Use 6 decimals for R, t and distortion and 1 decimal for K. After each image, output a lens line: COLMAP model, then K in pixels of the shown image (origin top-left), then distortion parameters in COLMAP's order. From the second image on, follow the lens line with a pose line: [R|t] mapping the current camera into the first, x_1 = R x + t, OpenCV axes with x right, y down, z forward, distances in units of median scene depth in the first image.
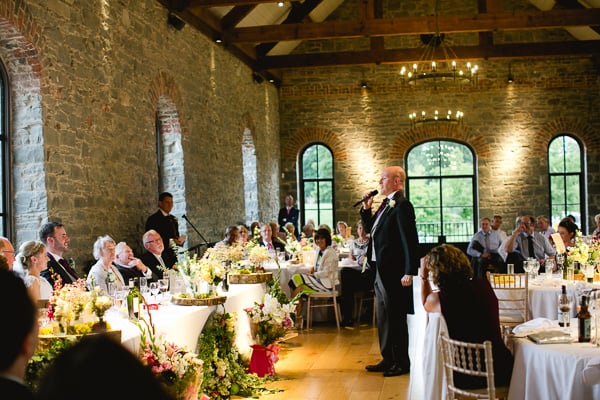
lens RADIAL K [[869.9, 0, 300.0], [0, 869.9, 200.0], [0, 0, 1]] dist [-0.156006, 0.172567]
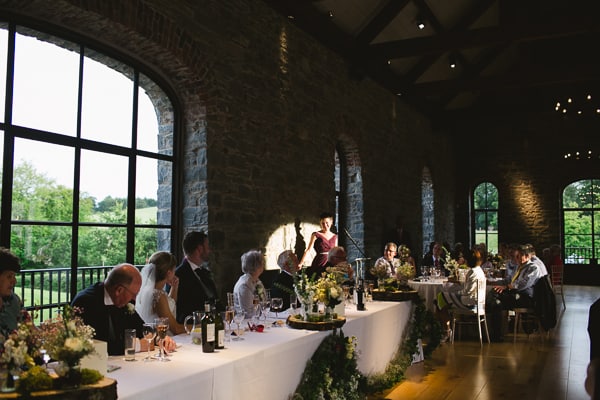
lens RADIAL K [[578.4, 0, 300.0], [0, 578.4, 200.0], [0, 0, 1]] dist [-0.065316, 0.014258]
pose [[0.952074, 0.011789, -0.305640, 0.018682], [-0.025513, 0.998836, -0.040947, 0.003389], [0.304801, 0.046782, 0.951266, 0.134006]]
